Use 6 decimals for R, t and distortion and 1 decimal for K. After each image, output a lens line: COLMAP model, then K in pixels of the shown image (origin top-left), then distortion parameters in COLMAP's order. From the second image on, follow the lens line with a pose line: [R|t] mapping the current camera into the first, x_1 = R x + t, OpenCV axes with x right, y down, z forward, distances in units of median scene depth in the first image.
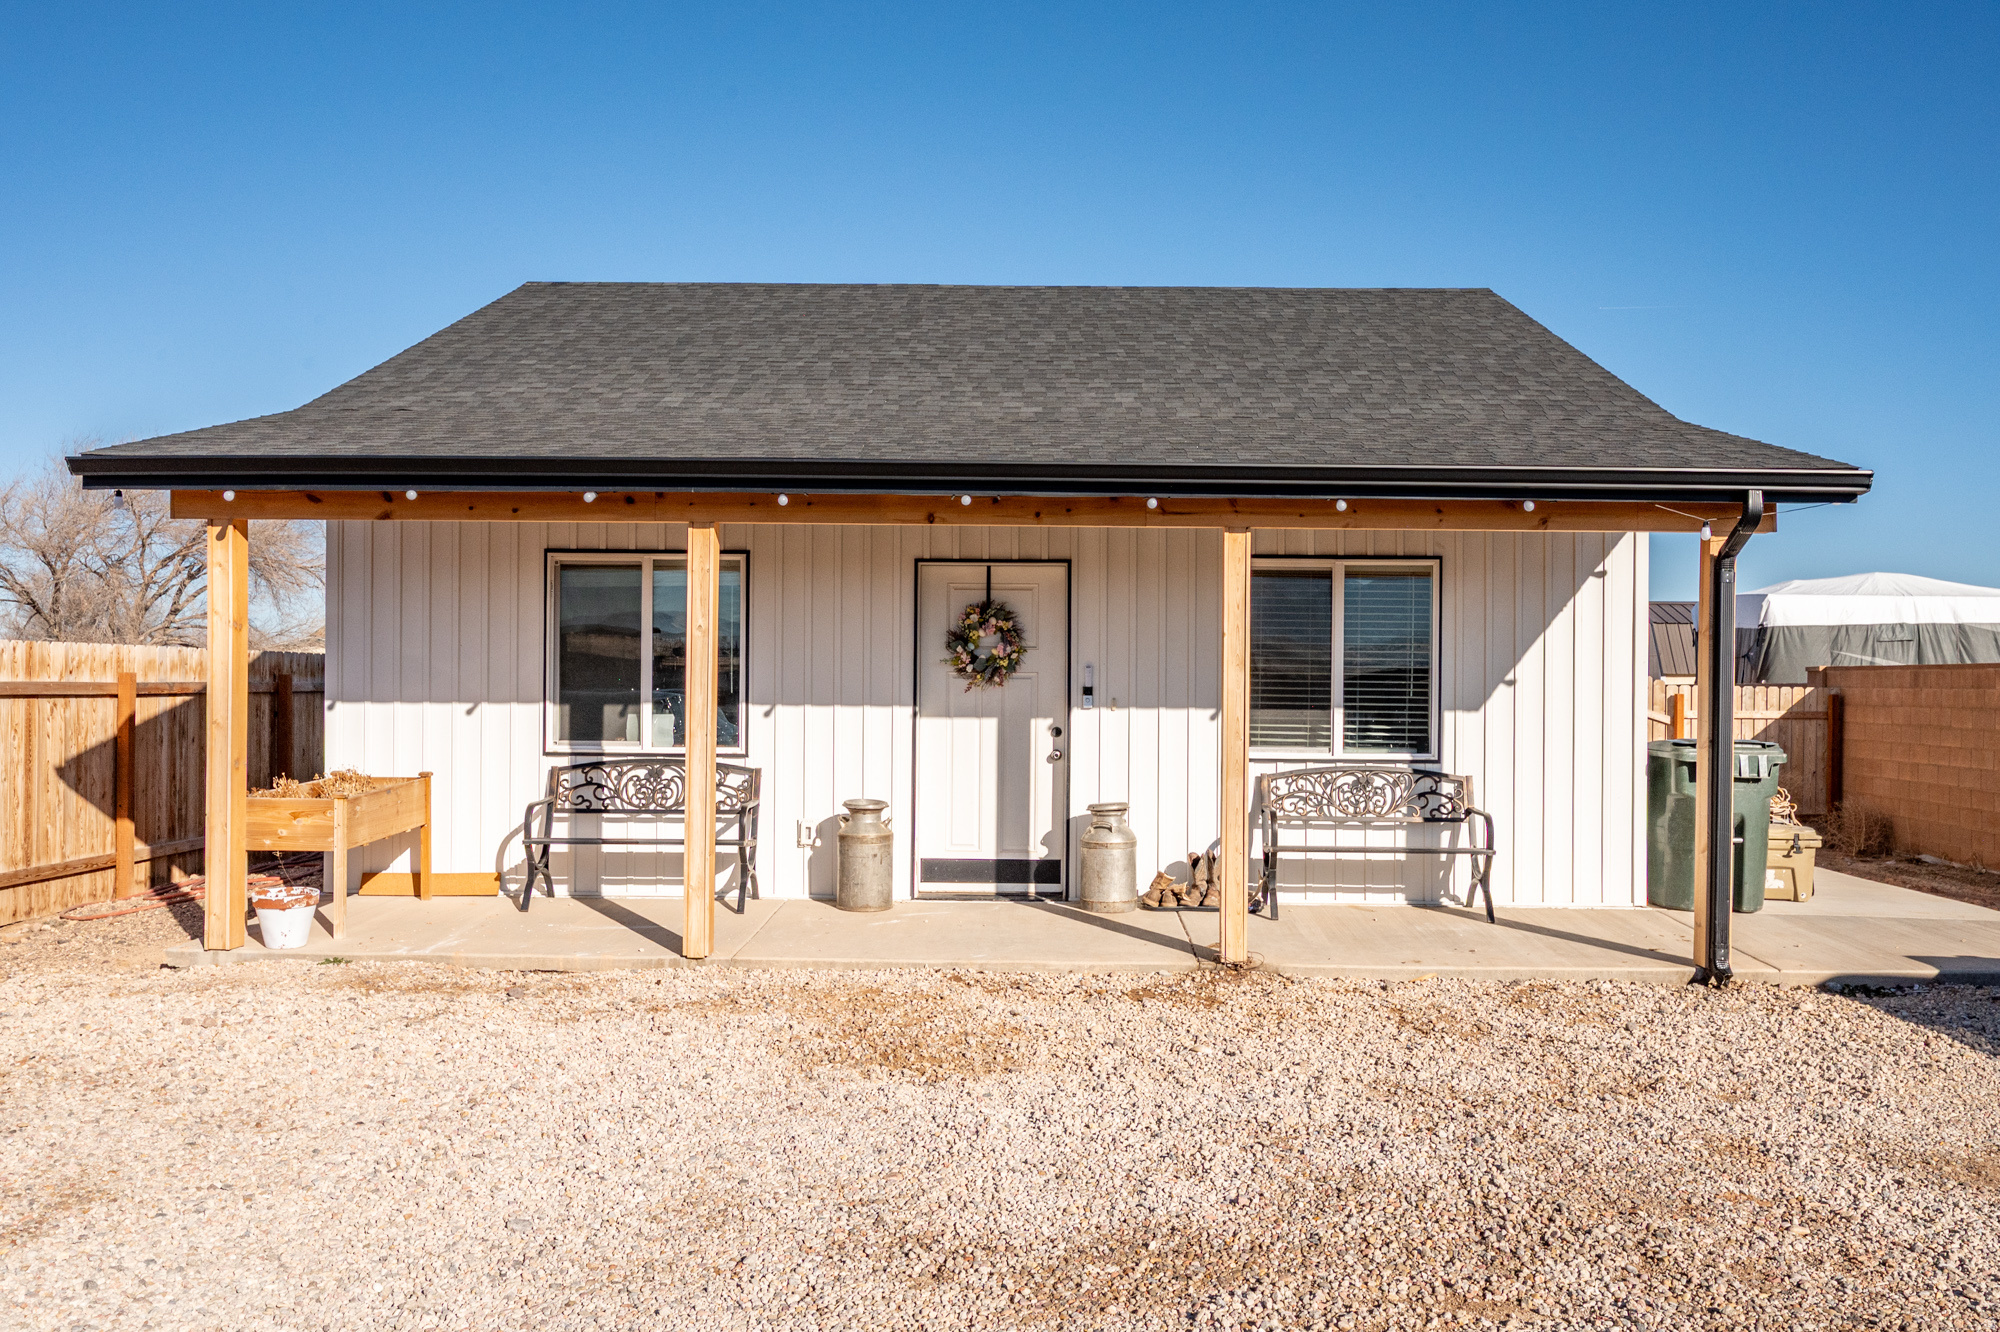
lens RADIAL K [[1394.1, 0, 1000.0], [0, 1394.1, 666.0], [0, 0, 1]] dist [0.004169, 0.001246]
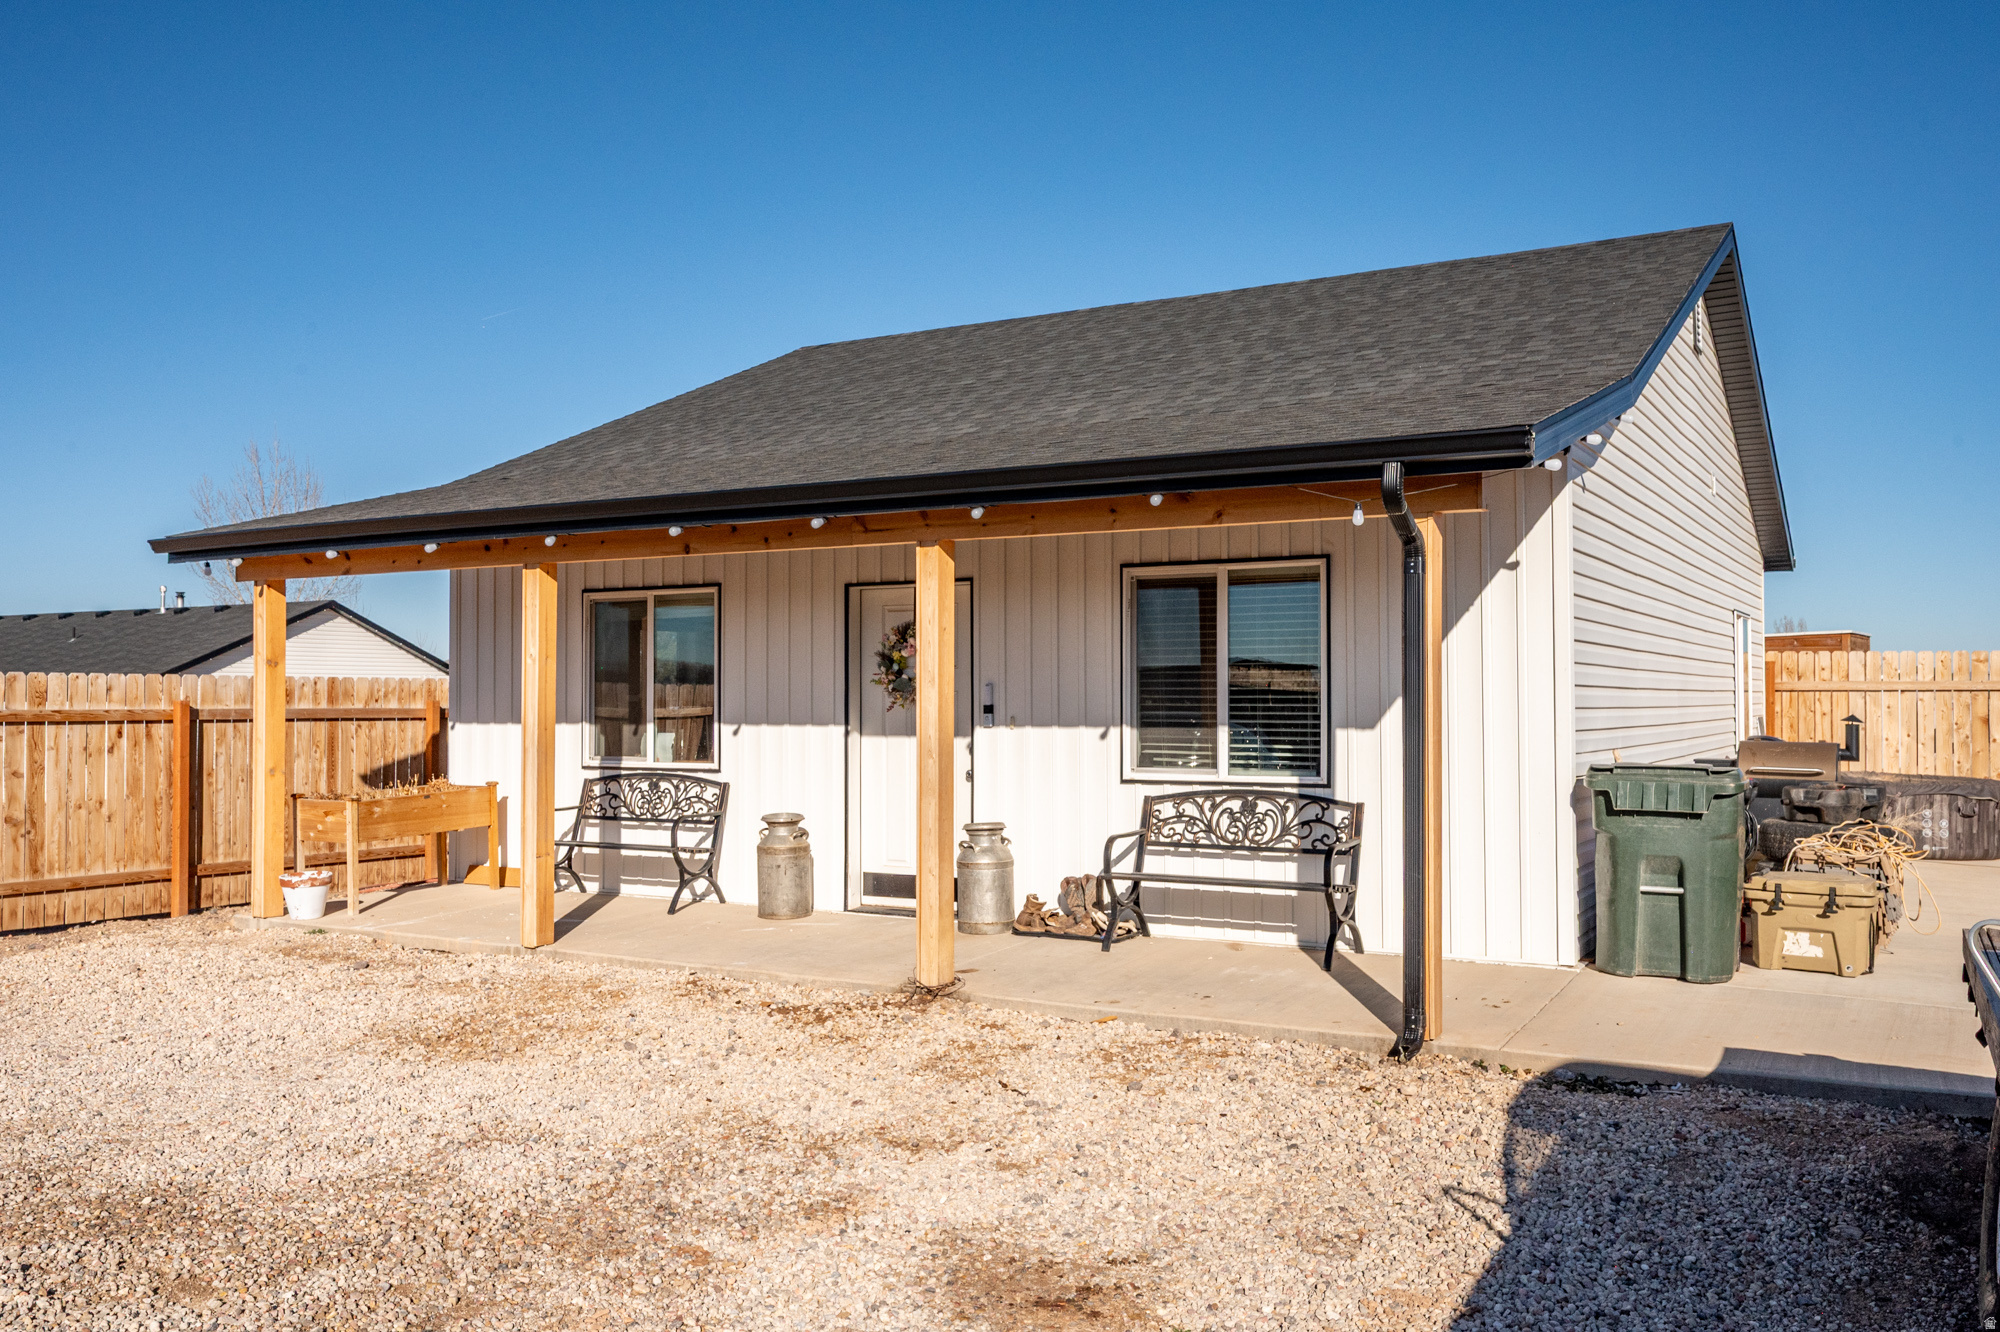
lens RADIAL K [[1642.9, 0, 1000.0], [0, 1642.9, 666.0], [0, 0, 1]] dist [-0.000043, -0.001786]
pose [[0.869572, -0.020523, -0.493380, 0.646116], [0.014489, 0.999766, -0.016052, 0.006021], [0.493594, 0.006810, 0.869666, -0.011560]]
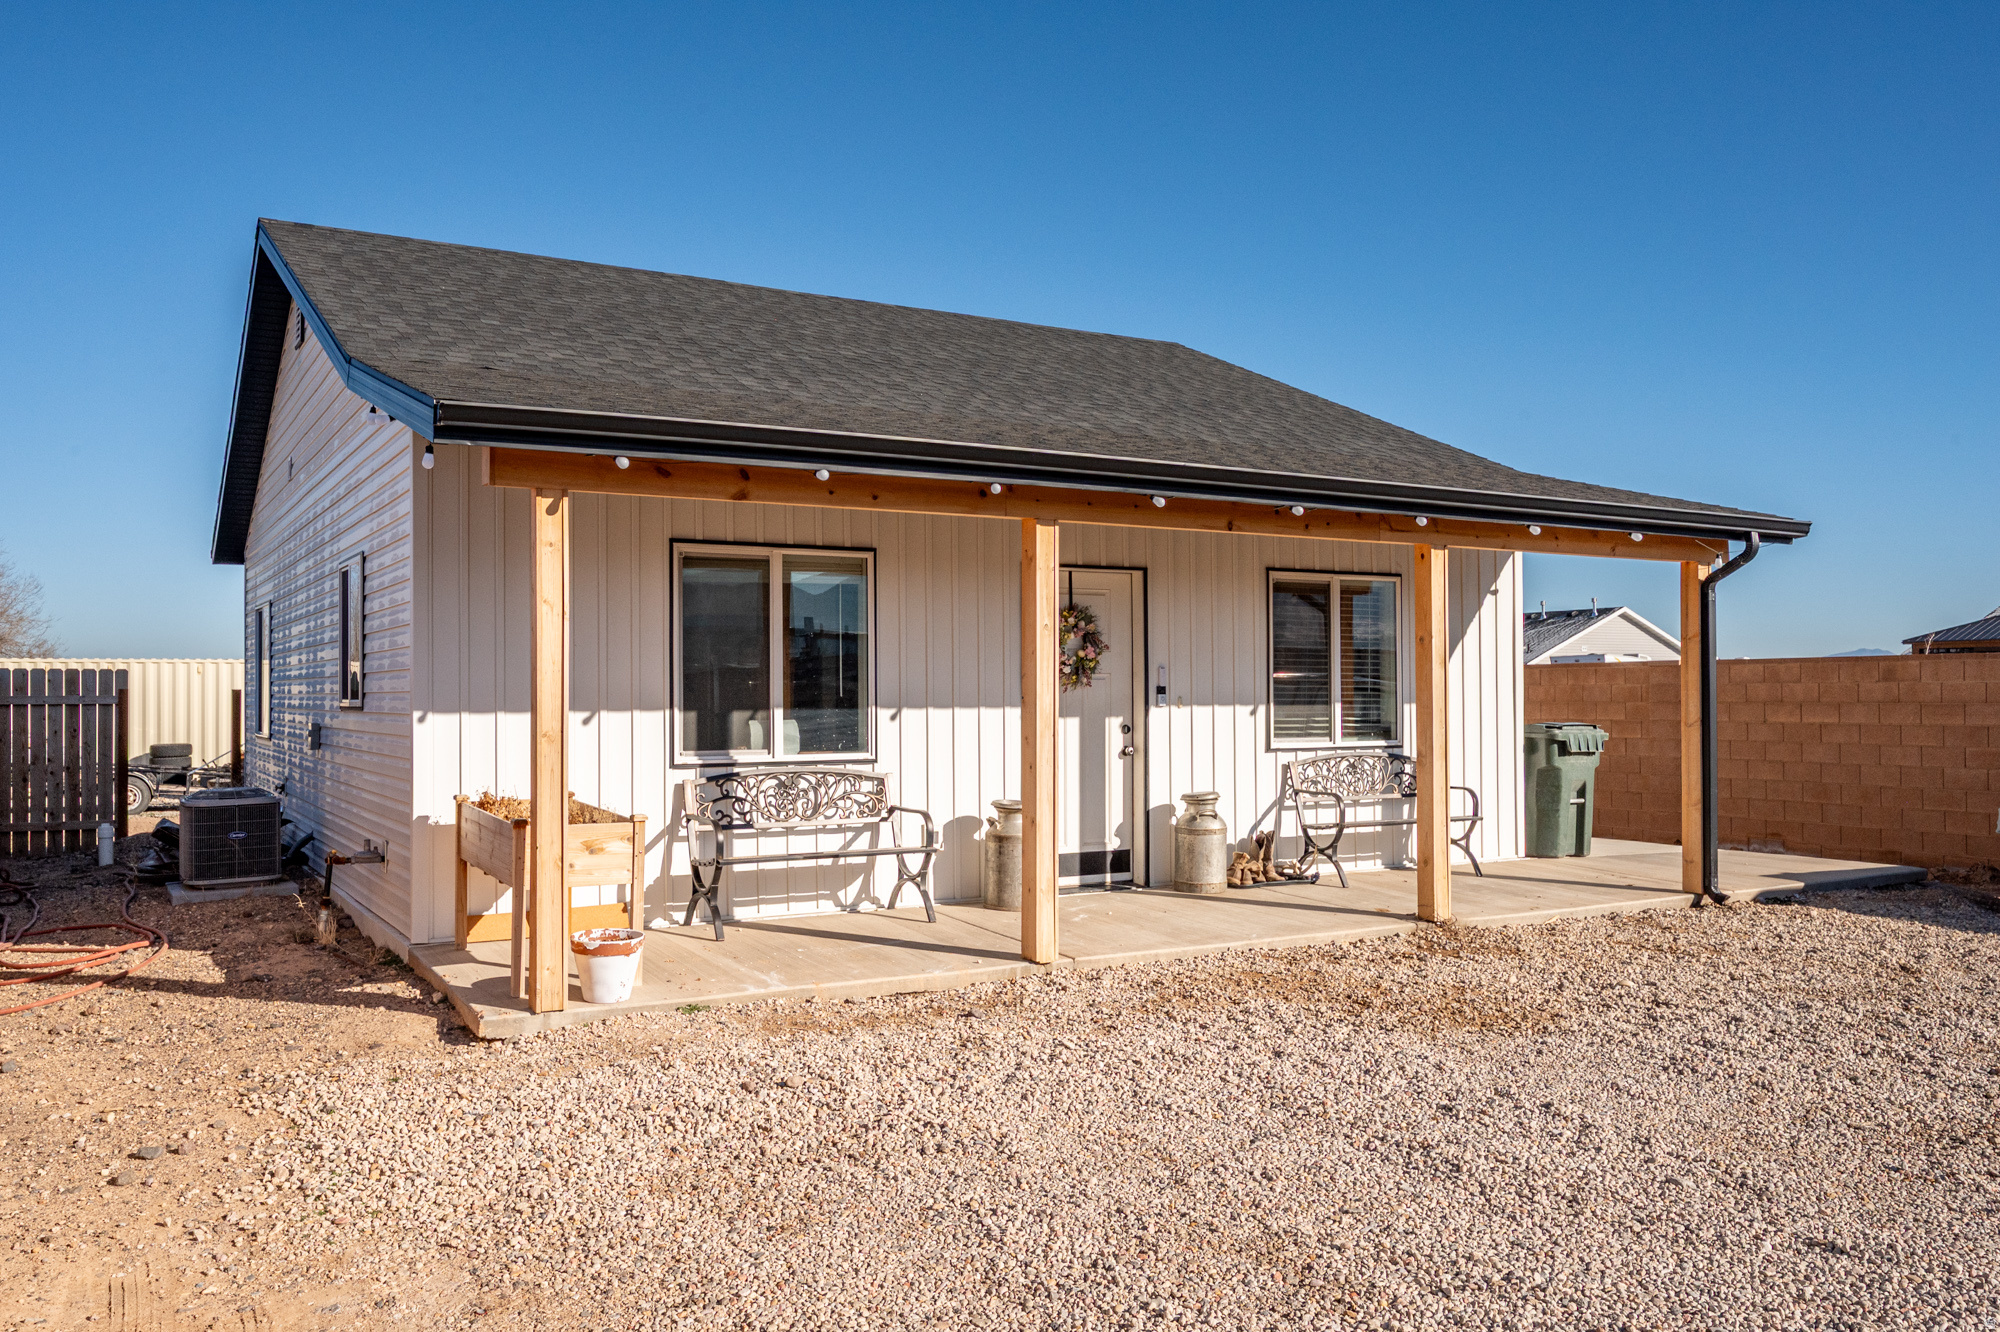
lens RADIAL K [[1587.6, 0, 1000.0], [0, 1587.6, 666.0], [0, 0, 1]] dist [0.048719, 0.001380]
pose [[0.857772, -0.002297, 0.514026, -0.673344], [0.000633, 0.999994, 0.003412, -0.005178], [-0.514030, -0.002601, 0.857768, 0.012205]]
